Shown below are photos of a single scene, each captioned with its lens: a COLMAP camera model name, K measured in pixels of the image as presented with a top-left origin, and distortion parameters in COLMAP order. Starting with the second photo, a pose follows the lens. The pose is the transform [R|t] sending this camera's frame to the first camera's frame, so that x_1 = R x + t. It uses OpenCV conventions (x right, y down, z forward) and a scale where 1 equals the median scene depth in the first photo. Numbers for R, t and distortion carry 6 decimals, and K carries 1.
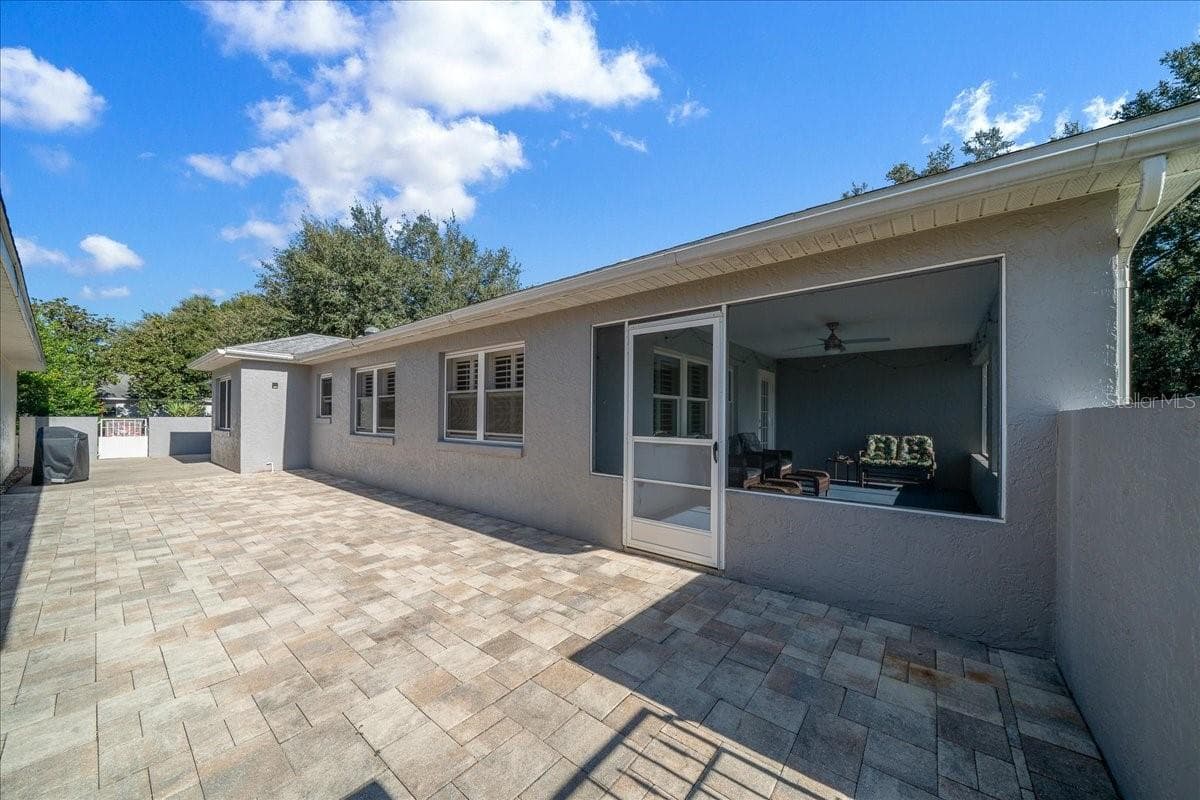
lens RADIAL K [[406.8, 0, 593.0], [0, 406.8, 407.5], [0, 0, 1]] dist [-0.003531, -0.000180]
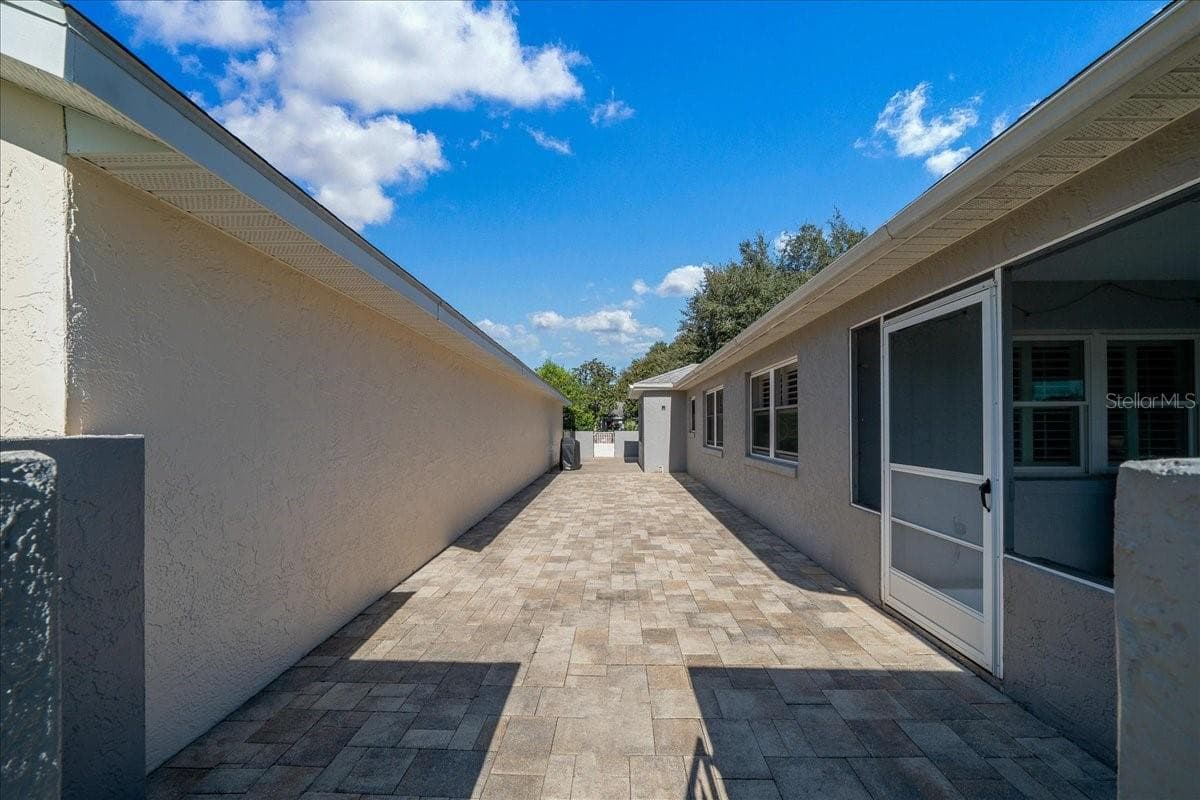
lens RADIAL K [[406.8, 0, 610.8], [0, 406.8, 417.0], [0, 0, 1]] dist [-0.003531, -0.000180]
pose [[0.620702, -0.028158, -0.783540, 0.380308], [0.024958, 0.999558, -0.016149, -0.018485], [0.783649, -0.009532, 0.621131, 0.100730]]
